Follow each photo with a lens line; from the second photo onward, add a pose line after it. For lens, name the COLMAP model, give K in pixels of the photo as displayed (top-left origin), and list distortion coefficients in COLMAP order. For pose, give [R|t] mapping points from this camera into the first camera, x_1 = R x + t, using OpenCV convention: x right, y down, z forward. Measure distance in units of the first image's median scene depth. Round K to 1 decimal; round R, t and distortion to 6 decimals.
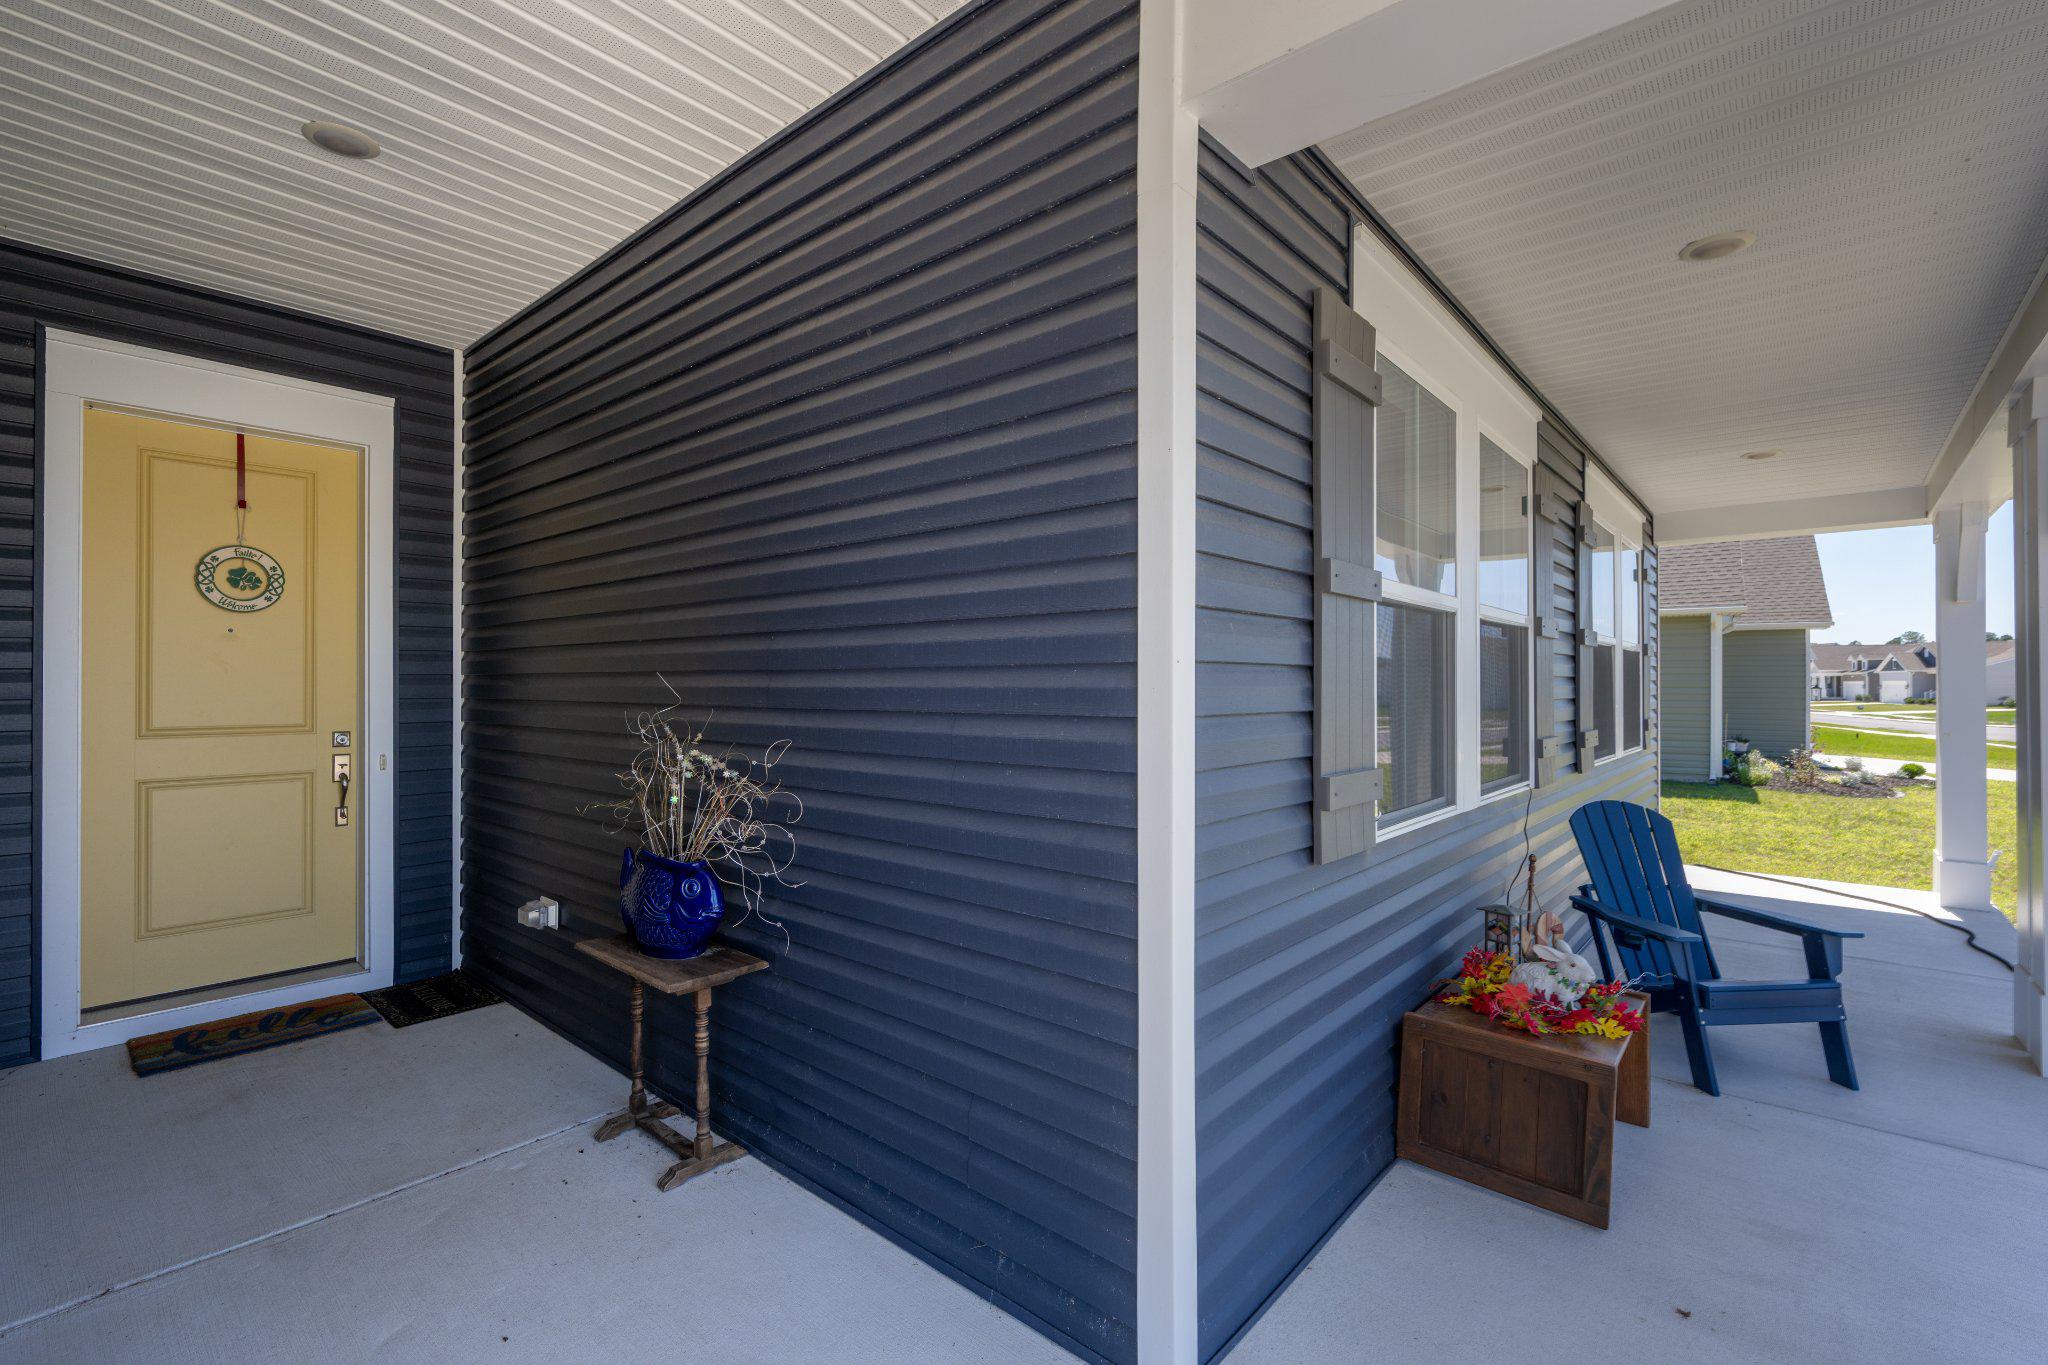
lens RADIAL K [[873.3, 0, 1024.0], [0, 873.3, 682.5], [0, 0, 1]] dist [-0.002875, -0.000520]
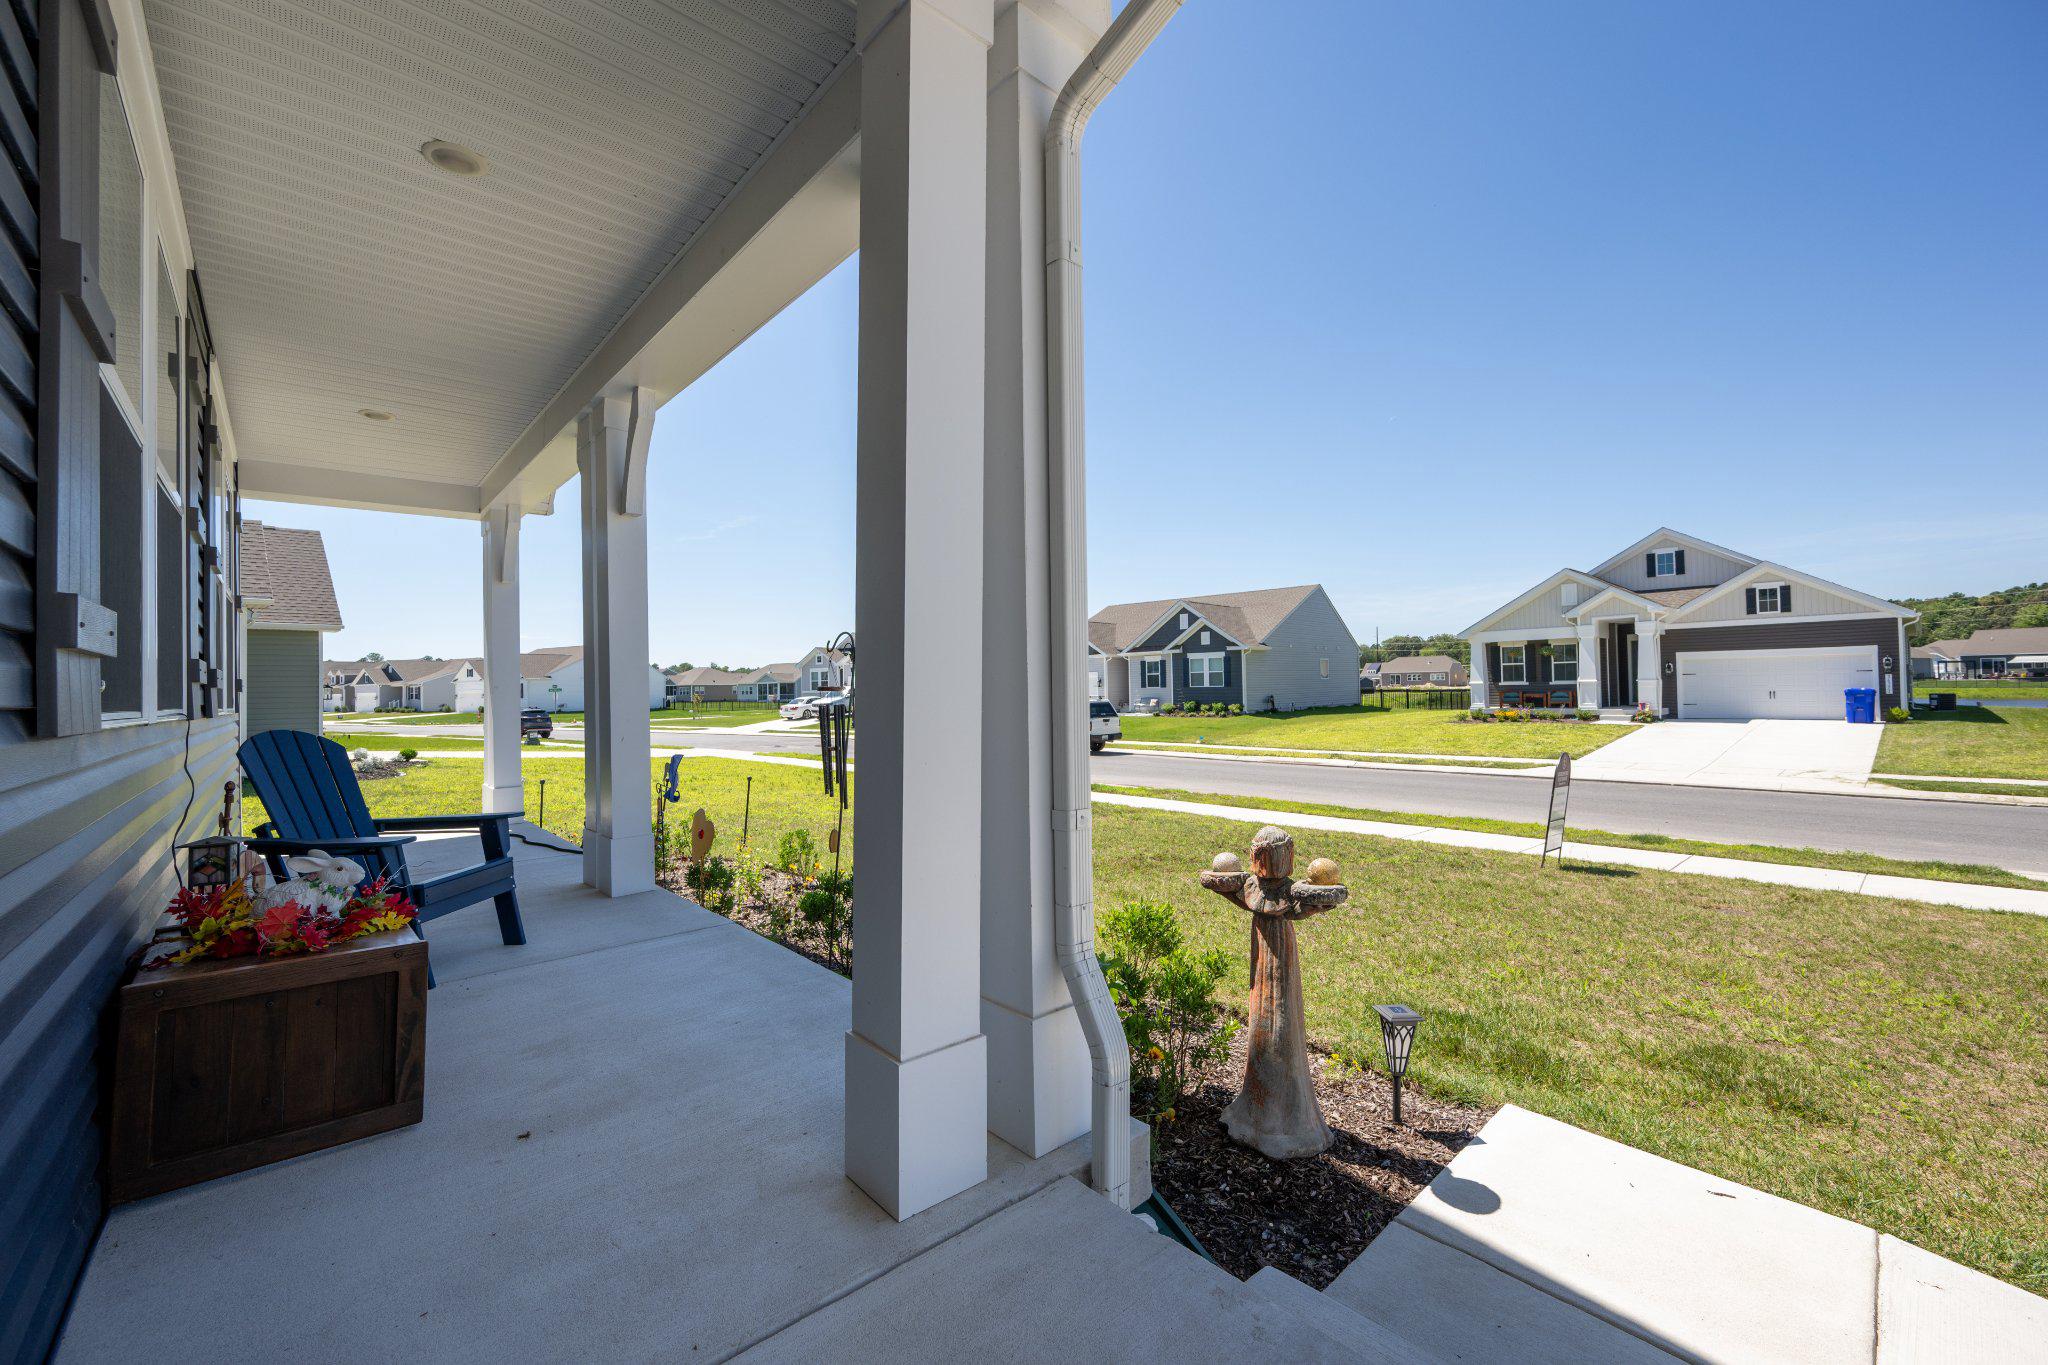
lens RADIAL K [[851.5, 0, 1013.5], [0, 851.5, 669.3], [0, 0, 1]] dist [-0.000523, -0.000129]
pose [[0.131062, 0.014620, 0.991266, -0.093130], [0.020194, 0.999644, -0.017414, 0.106959], [-0.991169, 0.022300, 0.130720, 0.149139]]
